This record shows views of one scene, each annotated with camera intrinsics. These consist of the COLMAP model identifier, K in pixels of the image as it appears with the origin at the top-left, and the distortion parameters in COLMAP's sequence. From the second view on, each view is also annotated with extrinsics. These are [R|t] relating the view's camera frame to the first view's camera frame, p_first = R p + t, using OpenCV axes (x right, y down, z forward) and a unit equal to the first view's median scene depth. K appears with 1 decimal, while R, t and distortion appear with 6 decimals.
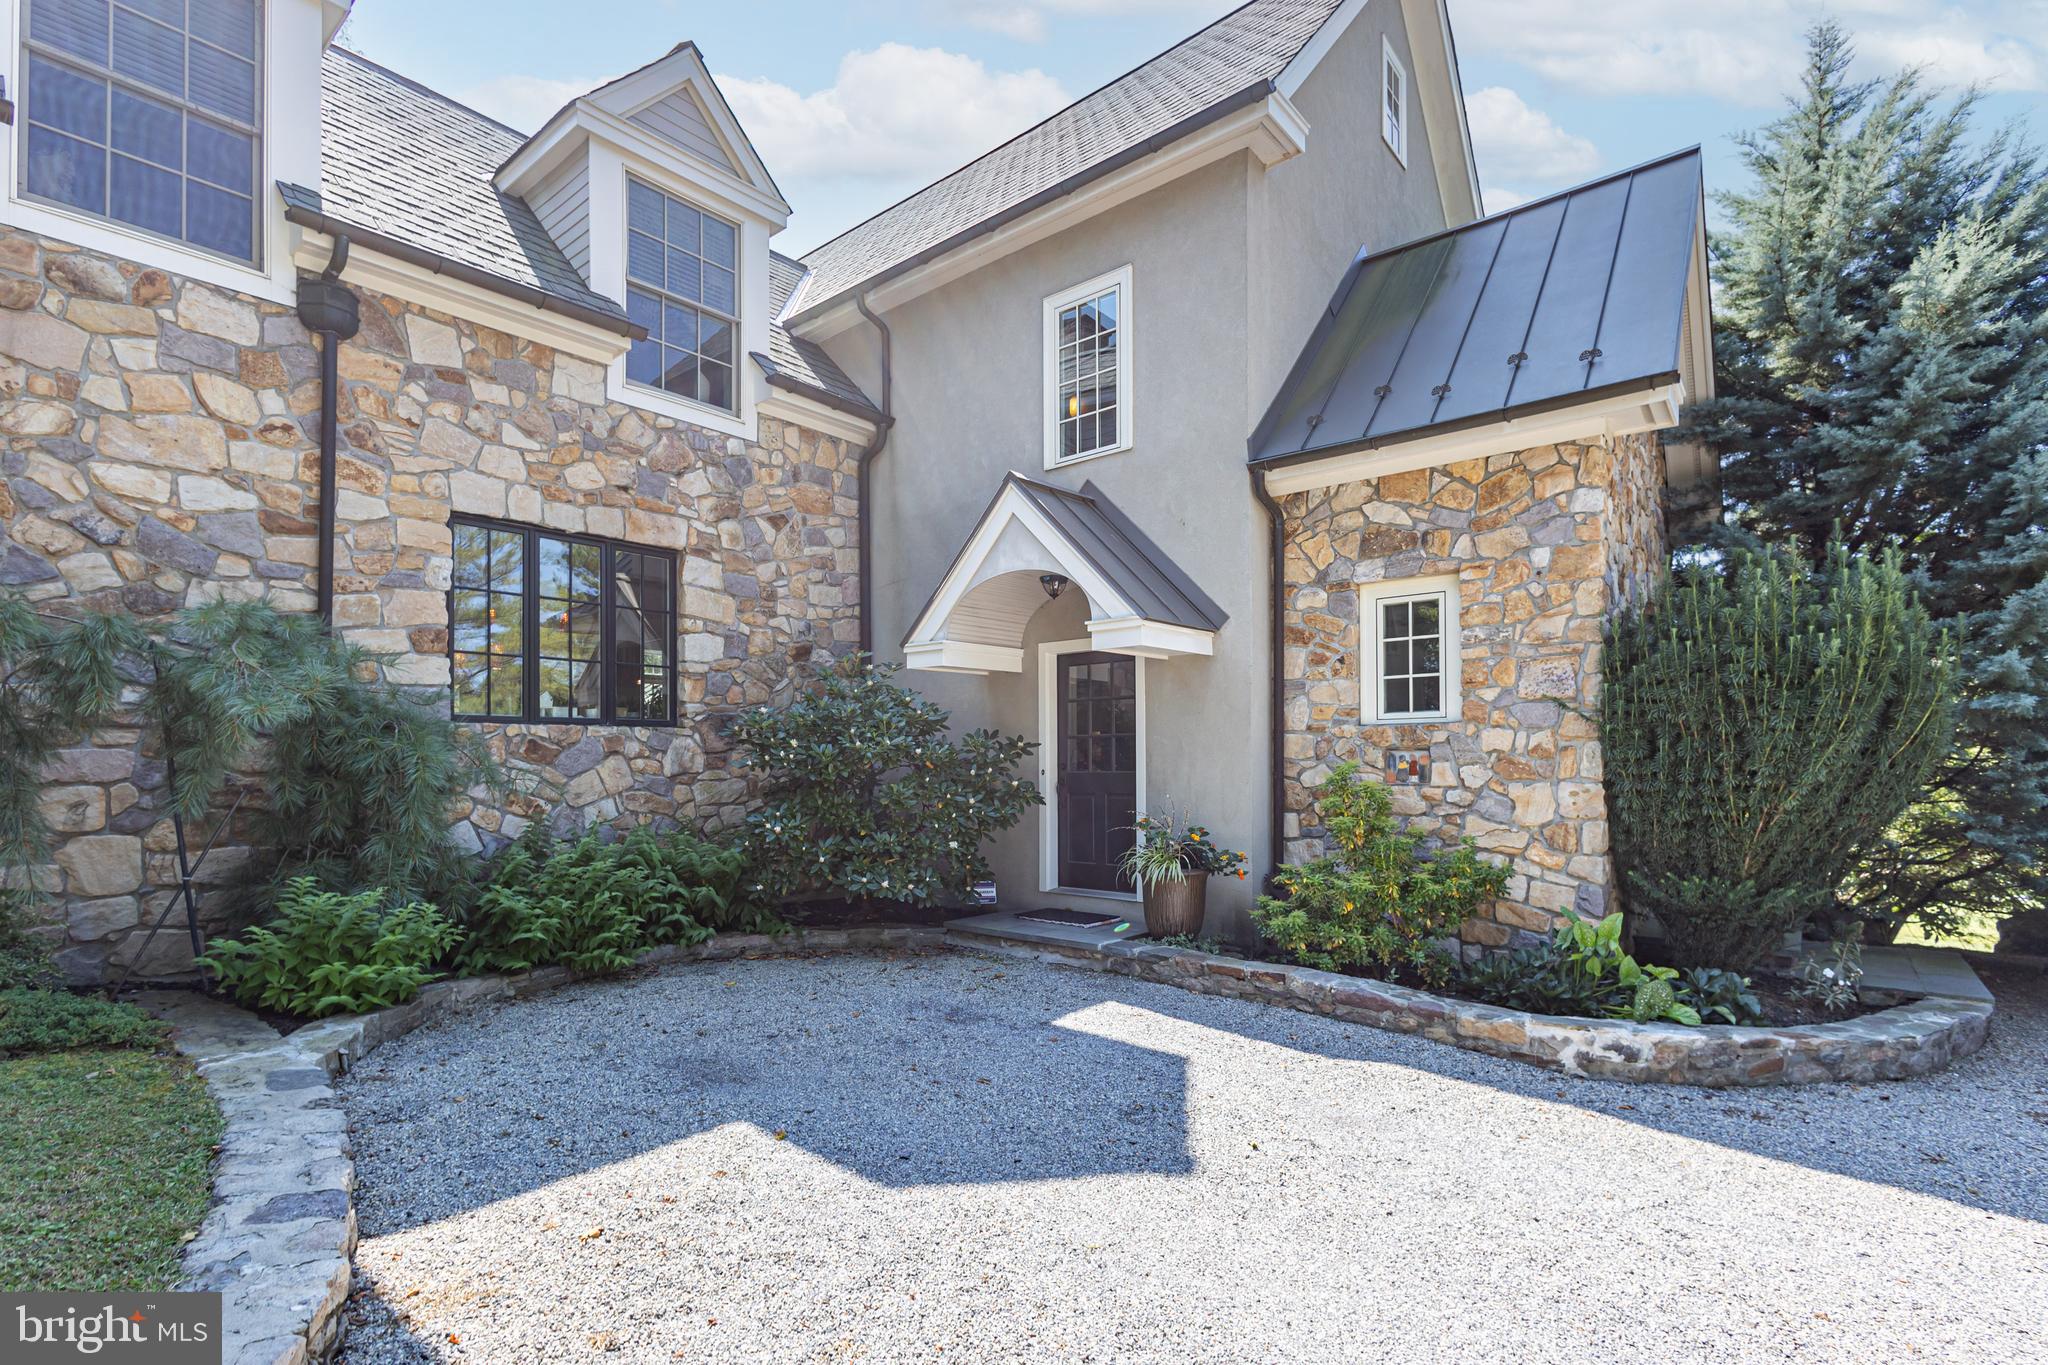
lens RADIAL K [[940.2, 0, 1023.3], [0, 940.2, 737.0], [0, 0, 1]] dist [0.001267, -0.000062]
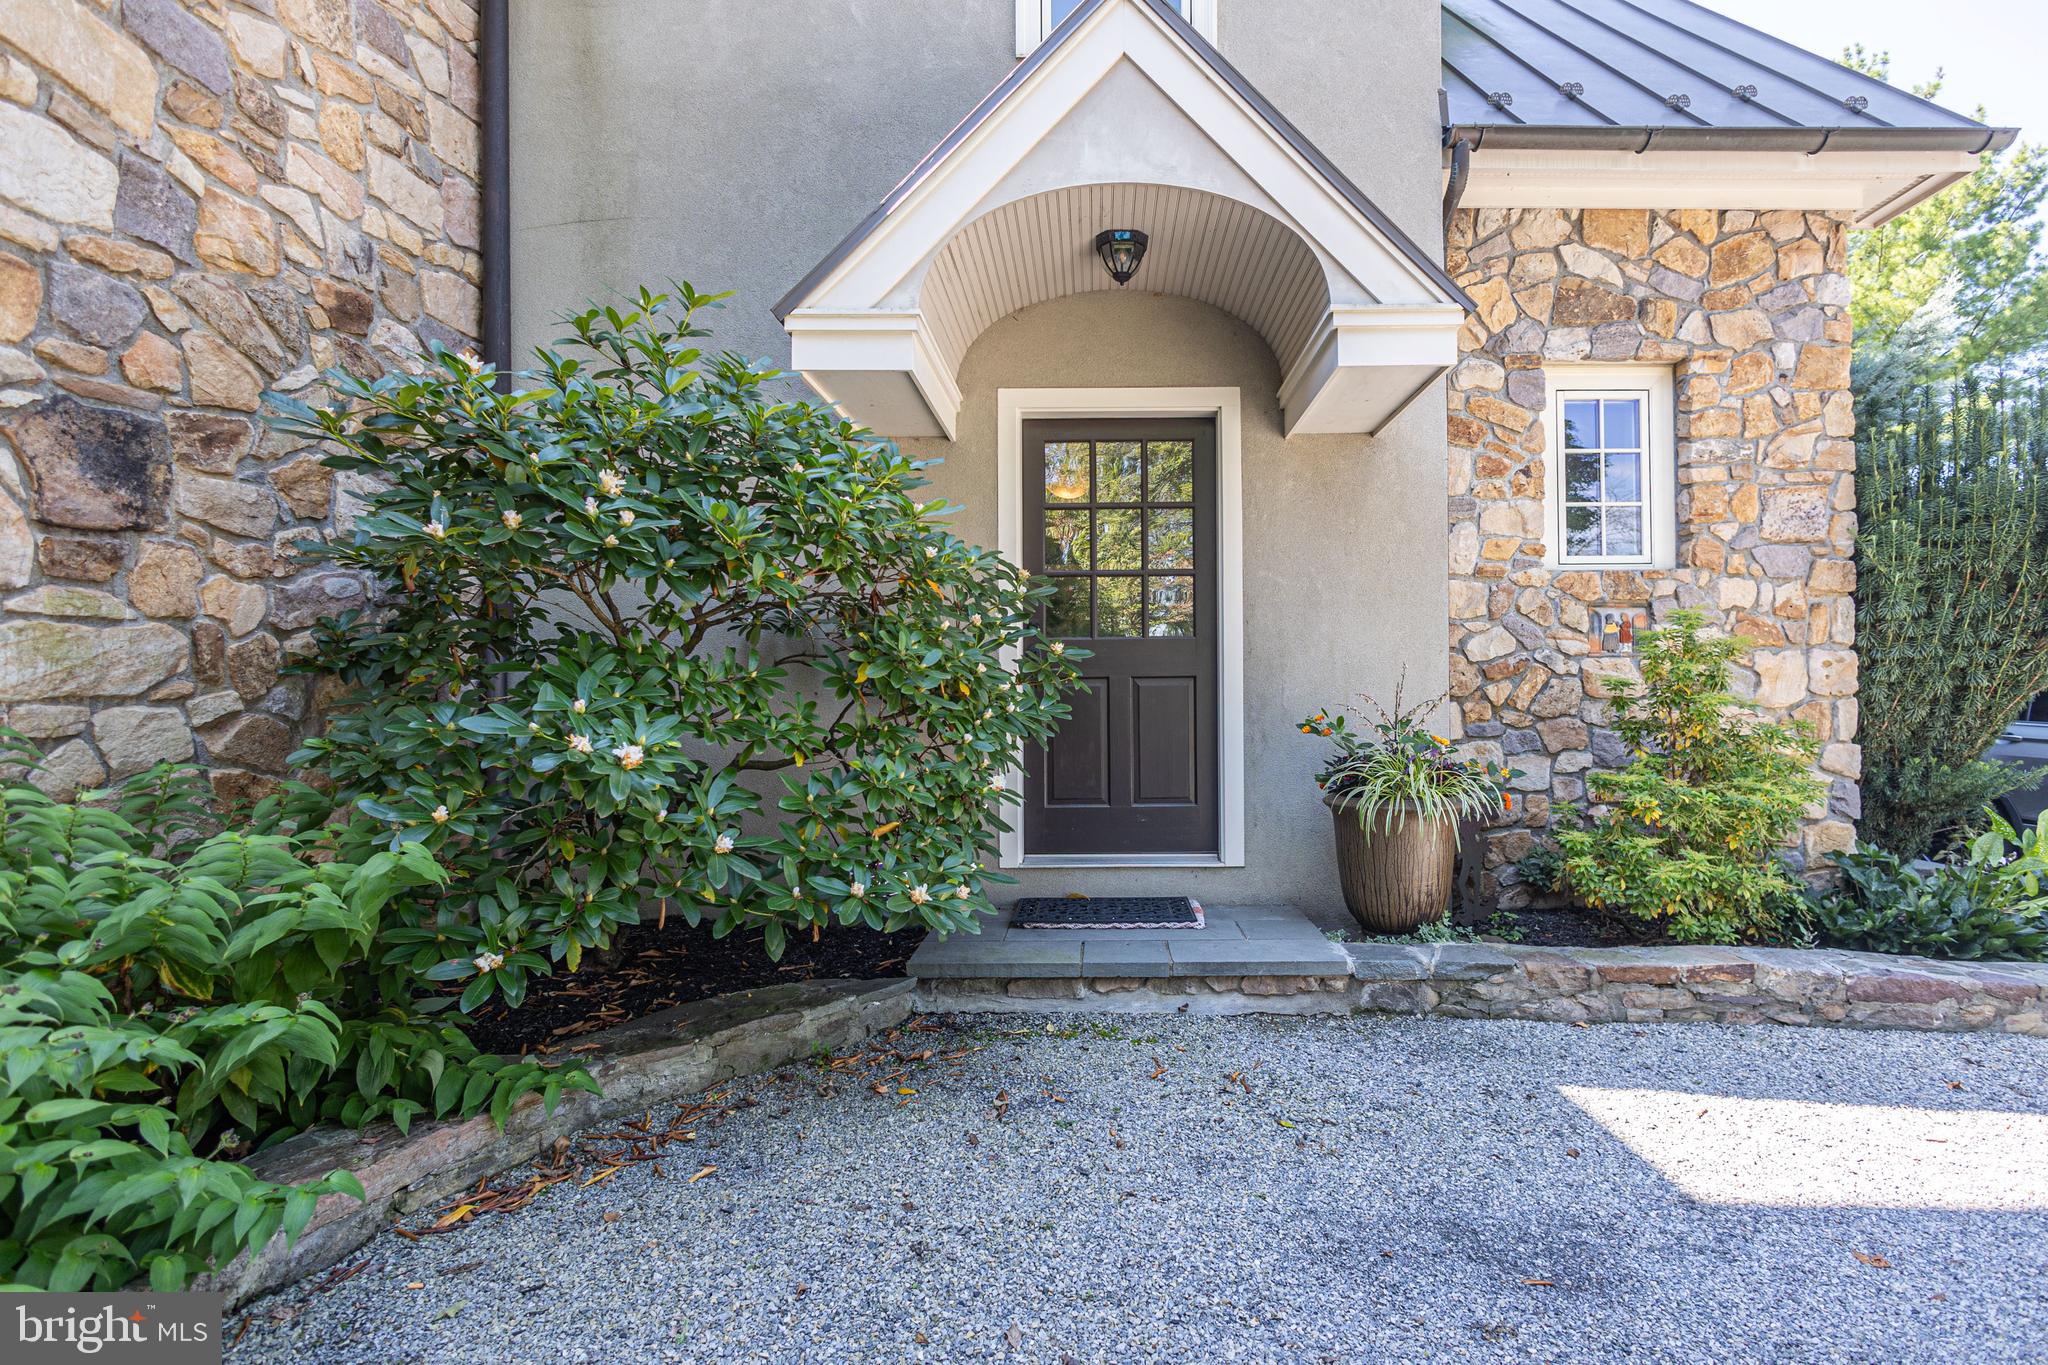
lens RADIAL K [[926.9, 0, 1024.0], [0, 926.9, 682.5], [0, 0, 1]] dist [0.017448, -0.007696]
pose [[0.766972, 0.016611, 0.641465, -0.371539], [-0.015539, 0.999853, -0.007313, 0.081678], [-0.641492, -0.004359, 0.767117, 0.745937]]
